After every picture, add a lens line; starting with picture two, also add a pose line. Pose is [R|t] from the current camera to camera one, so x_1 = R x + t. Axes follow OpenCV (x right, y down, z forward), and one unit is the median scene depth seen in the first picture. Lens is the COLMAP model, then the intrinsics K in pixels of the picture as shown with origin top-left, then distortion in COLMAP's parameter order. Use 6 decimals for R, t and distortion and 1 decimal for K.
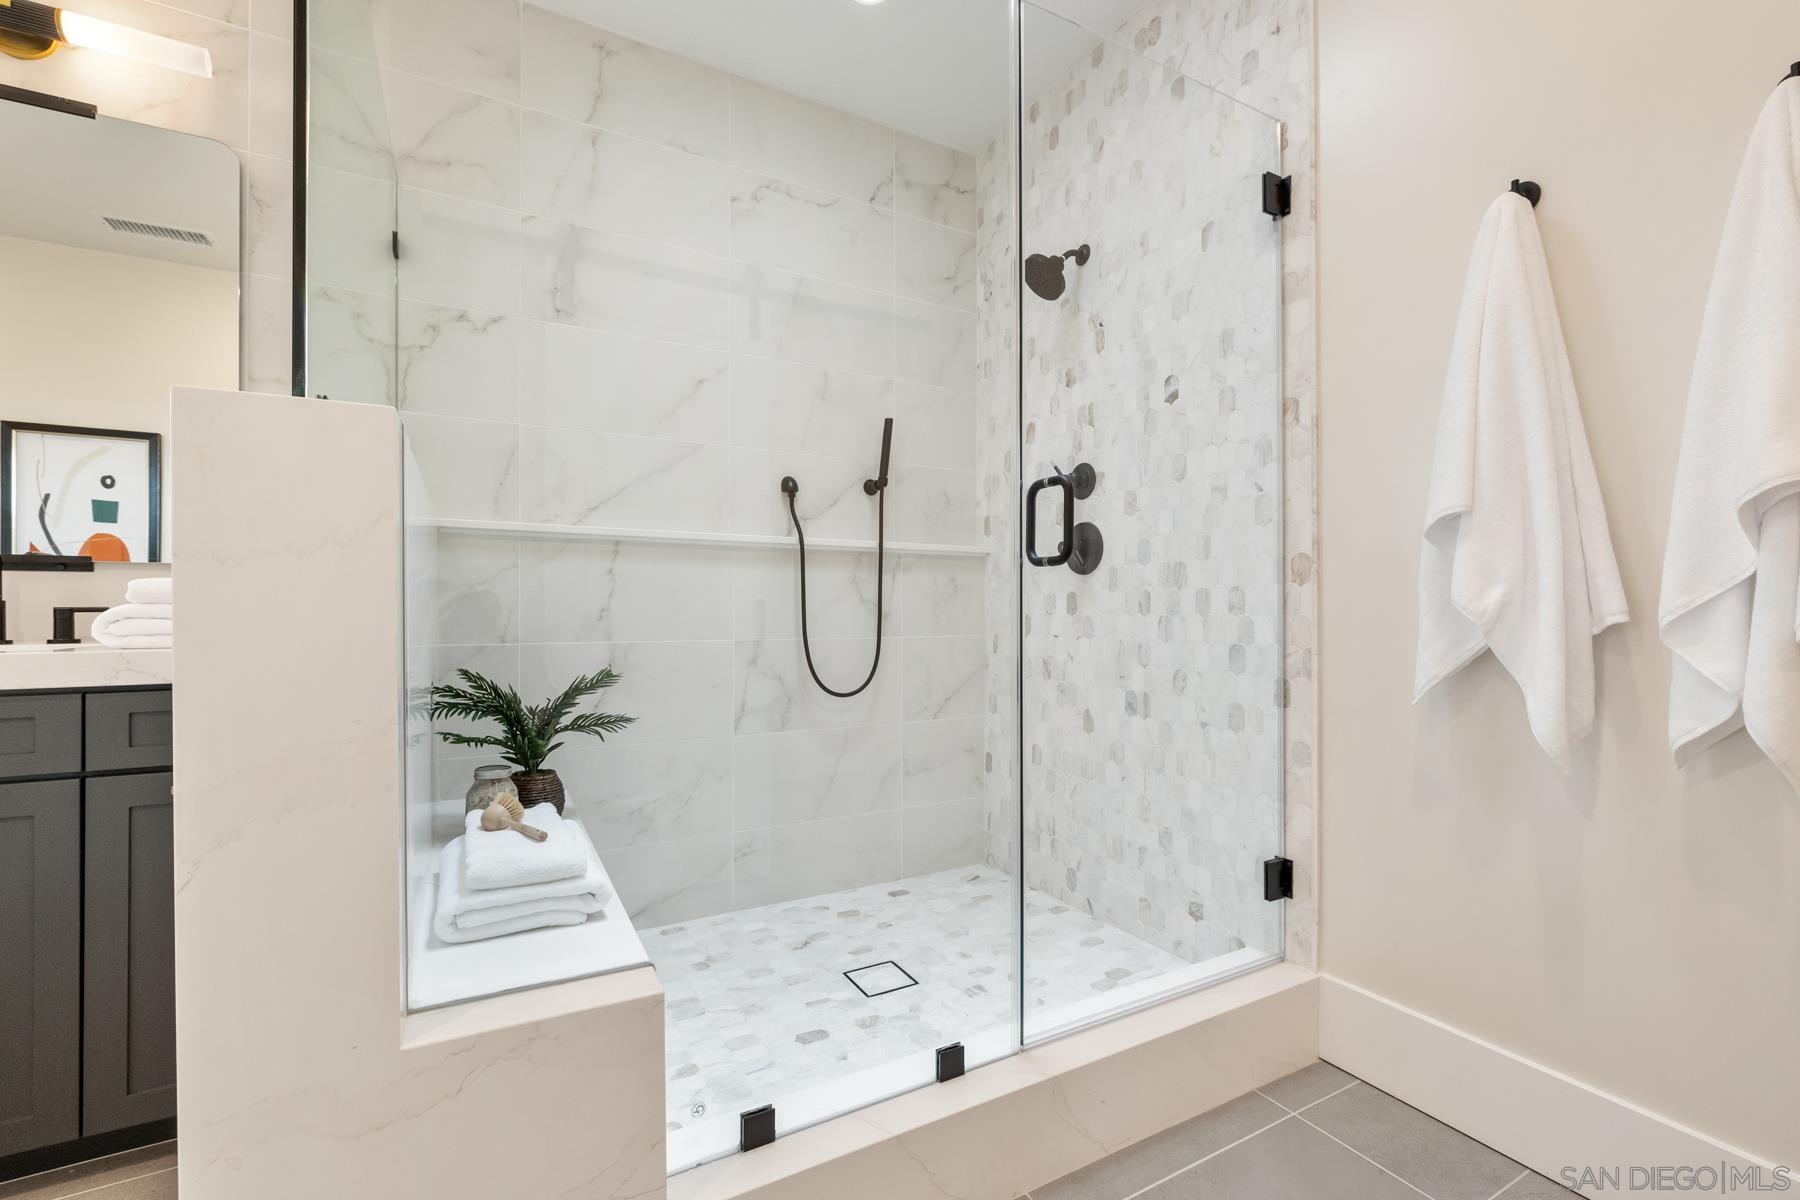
lens RADIAL K [[762.8, 0, 922.6], [0, 762.8, 607.0], [0, 0, 1]] dist [-0.001350, 0.000444]
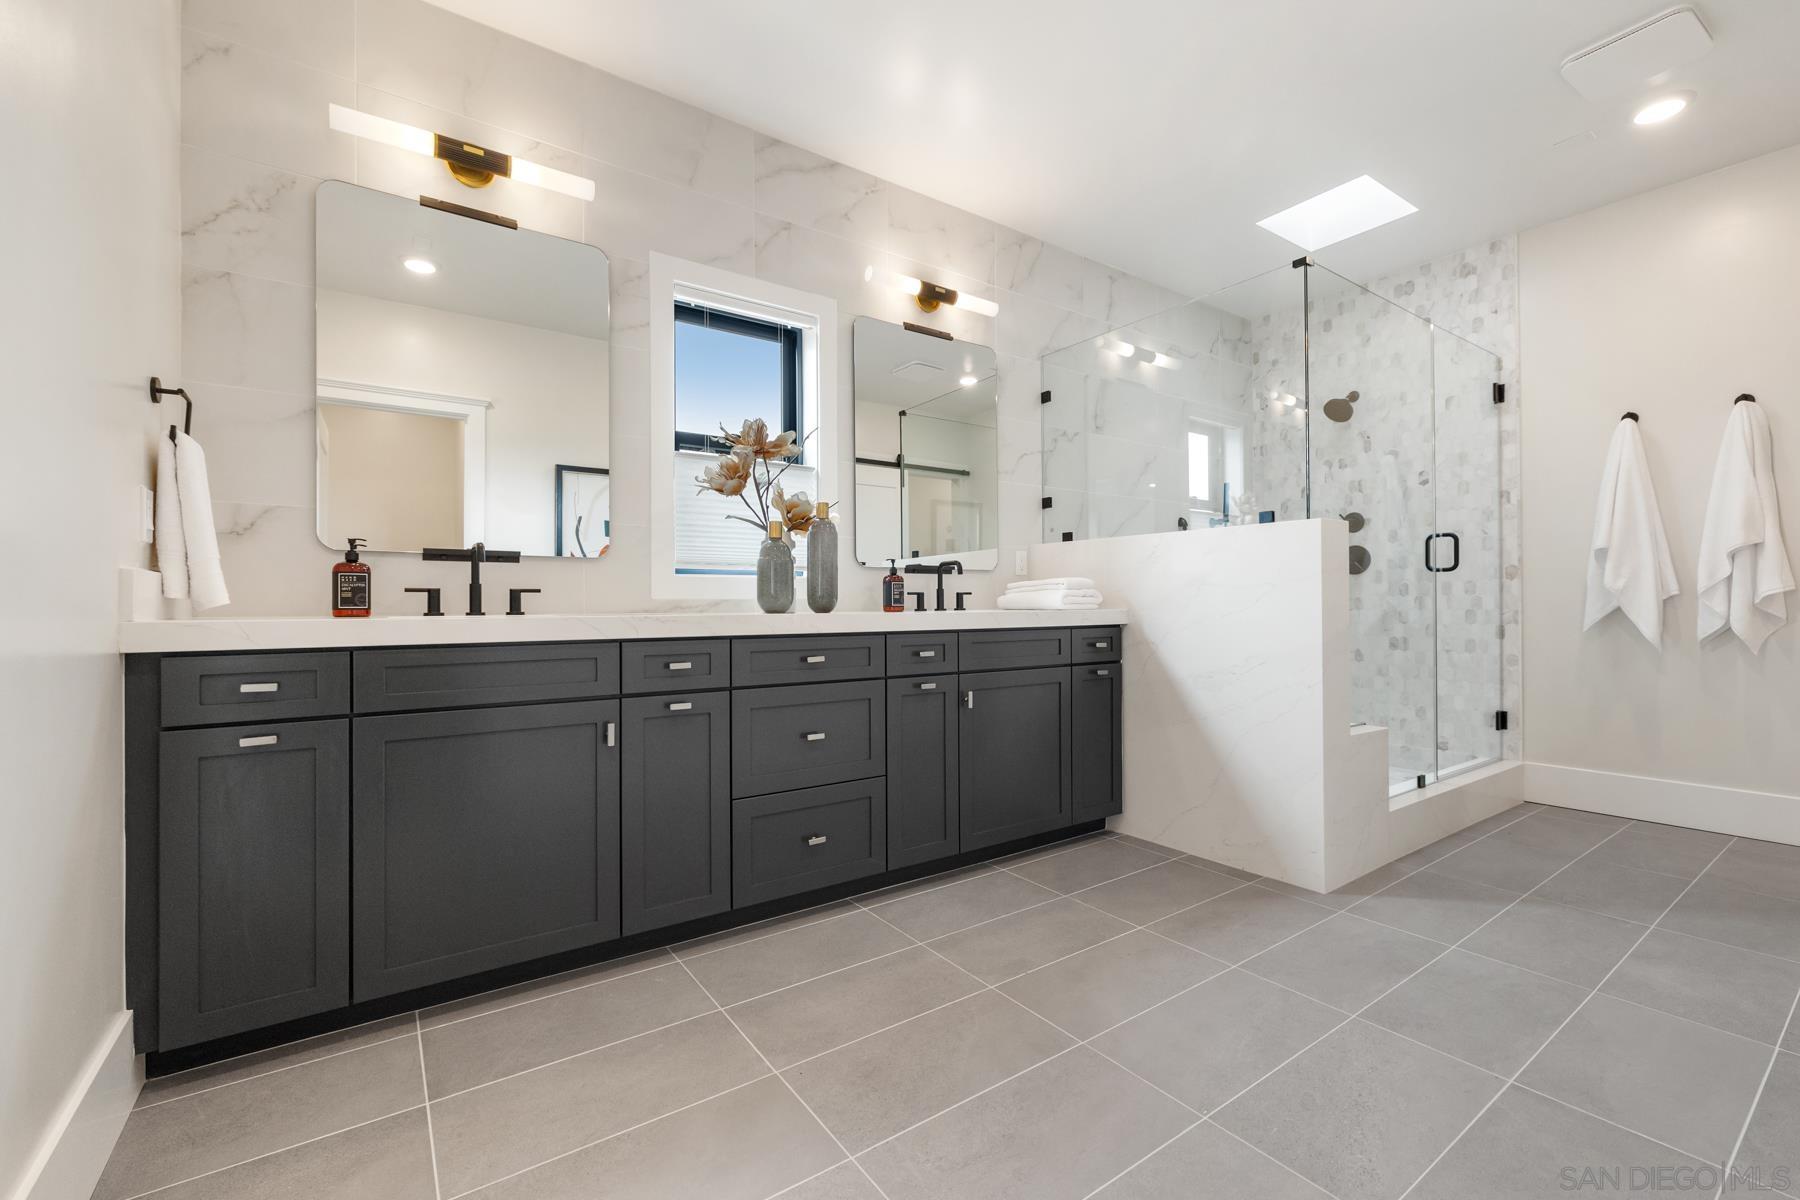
lens RADIAL K [[762.8, 0, 905.5], [0, 762.8, 605.3], [0, 0, 1]] dist [-0.001350, 0.000444]
pose [[0.993635, -0.005944, 0.112492, -1.175808], [0.005625, 0.999979, 0.003144, 0.021155], [-0.112508, -0.002492, 0.993648, -0.756543]]
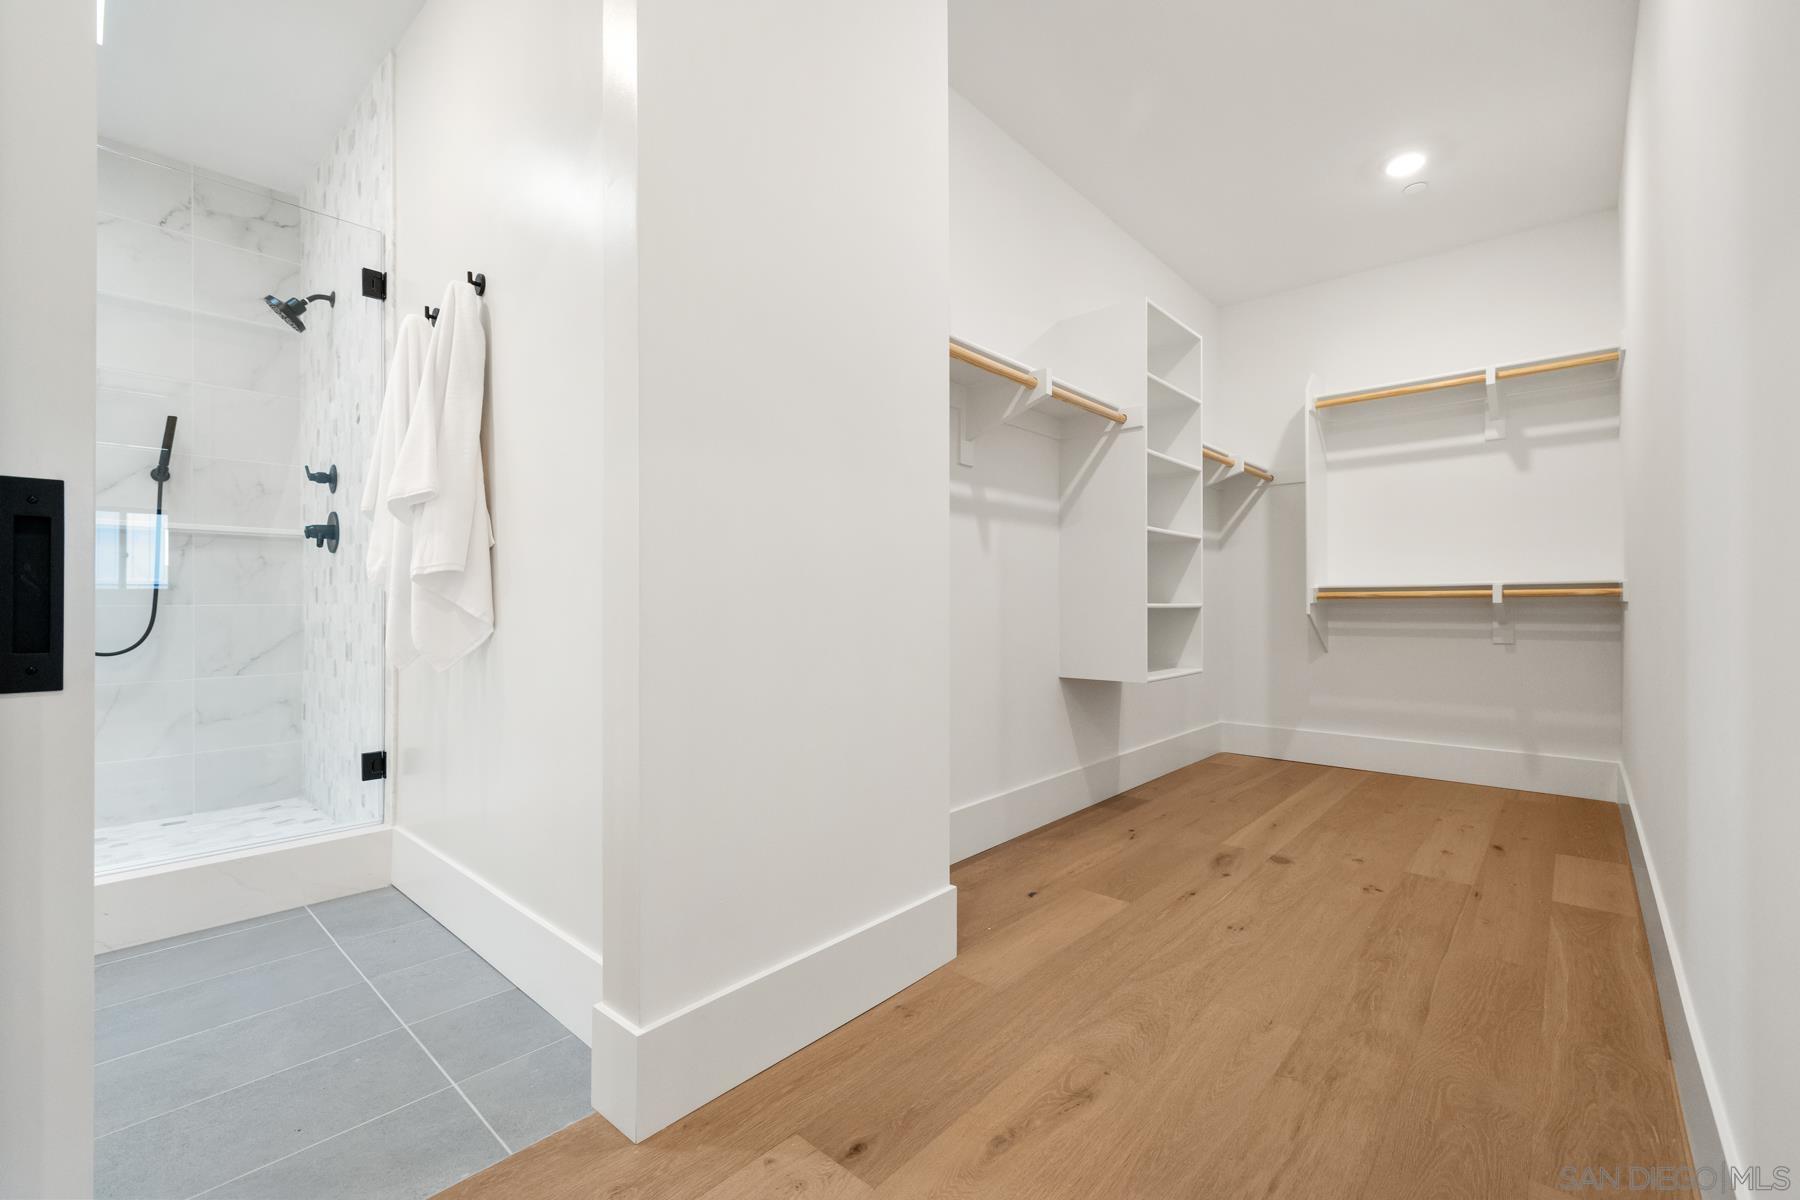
lens RADIAL K [[762.8, 0, 896.4], [0, 762.8, 602.9], [0, 0, 1]] dist [-0.001350, 0.000444]
pose [[0.950535, -0.000485, 0.310618, 0.805704], [-0.000677, 0.999993, 0.003634, 0.039935], [-0.310617, -0.003665, 0.950528, -0.557304]]
